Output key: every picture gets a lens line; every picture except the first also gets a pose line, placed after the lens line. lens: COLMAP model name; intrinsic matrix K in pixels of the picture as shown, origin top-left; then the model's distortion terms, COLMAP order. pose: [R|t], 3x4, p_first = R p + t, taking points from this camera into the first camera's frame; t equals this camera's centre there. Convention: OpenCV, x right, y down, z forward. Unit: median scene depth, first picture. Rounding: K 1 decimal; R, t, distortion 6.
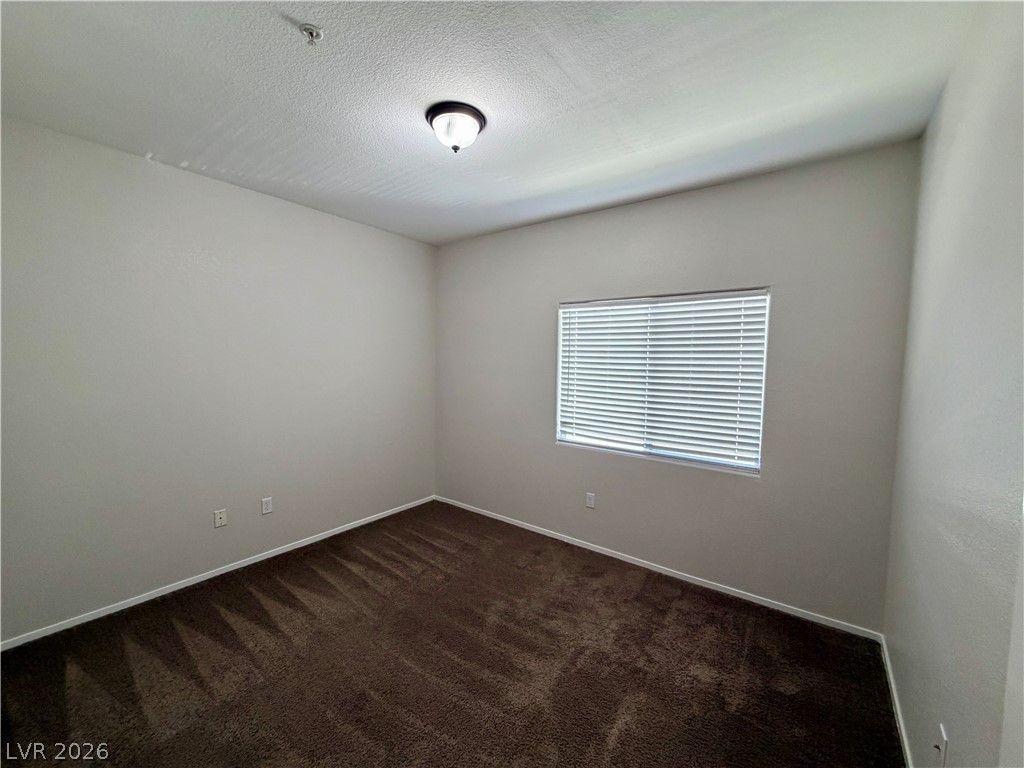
lens RADIAL K [[407.7, 0, 505.3], [0, 407.7, 381.7], [0, 0, 1]] dist [0.000238, -0.000202]
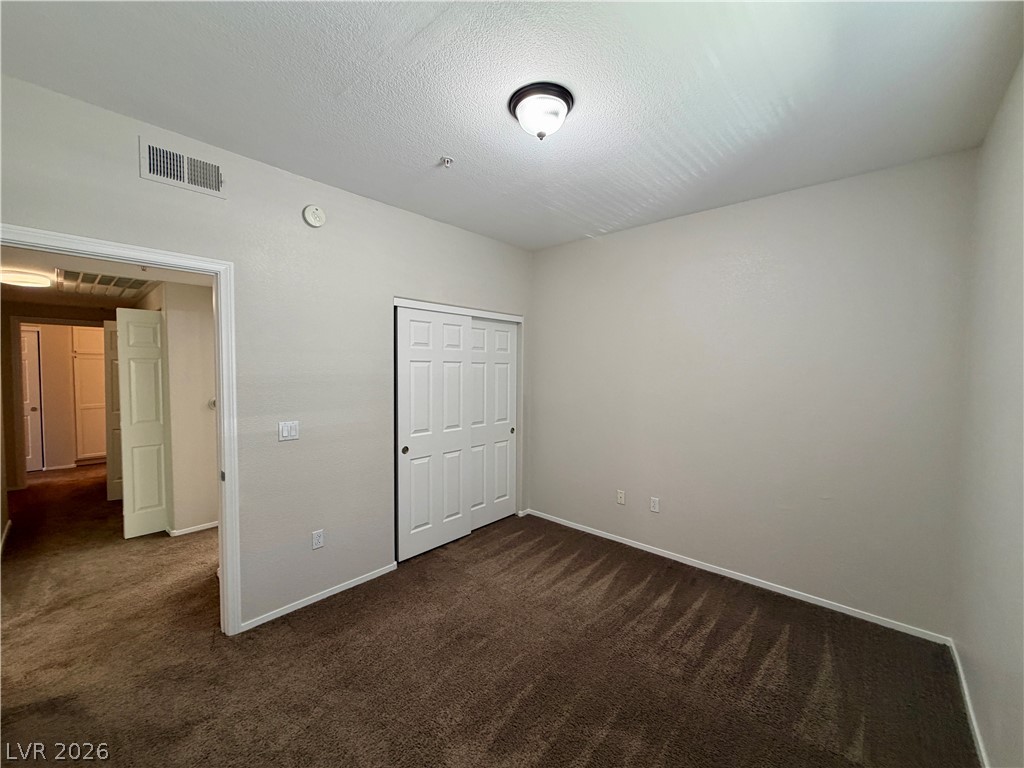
lens RADIAL K [[407.7, 0, 510.0], [0, 407.7, 382.7], [0, 0, 1]] dist [0.000238, -0.000202]
pose [[-0.072001, 0.028465, -0.996998, 0.590964], [-0.060272, 0.997642, 0.032837, -0.039457], [0.995582, 0.062455, -0.070116, 0.755290]]
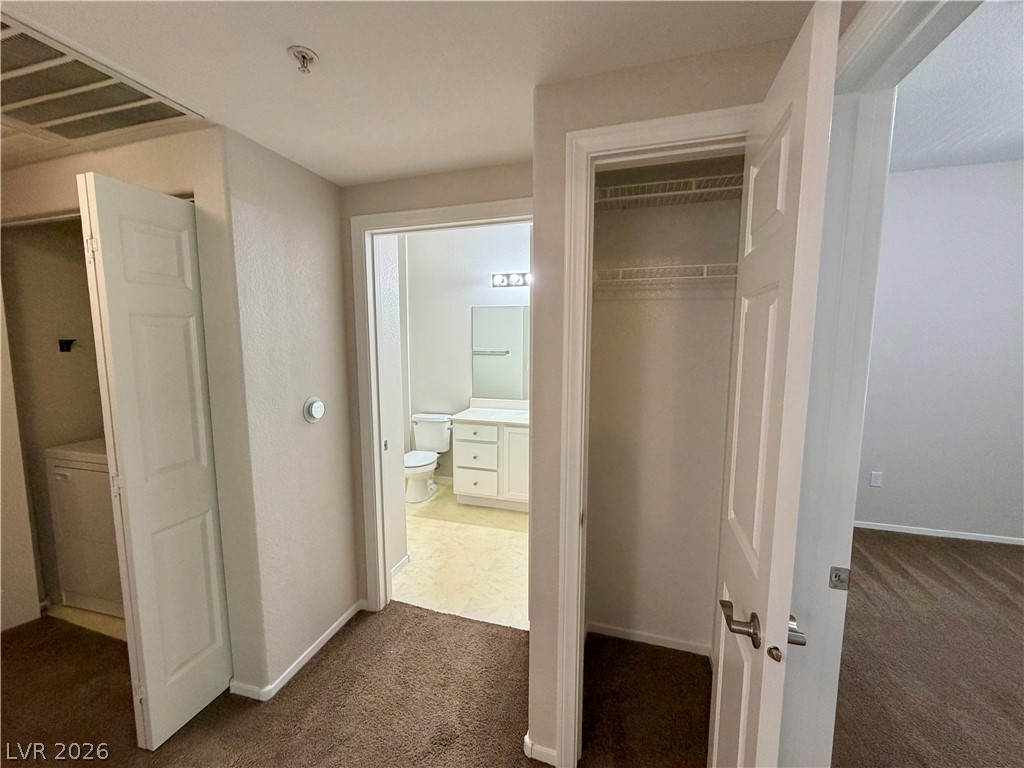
lens RADIAL K [[407.7, 0, 512.1], [0, 407.7, 382.5], [0, 0, 1]] dist [0.000238, -0.000202]
pose [[0.353268, 0.089993, -0.931184, 0.033471], [-0.044389, 0.995854, 0.079403, 0.022847], [0.934469, 0.013283, 0.355798, -0.267204]]
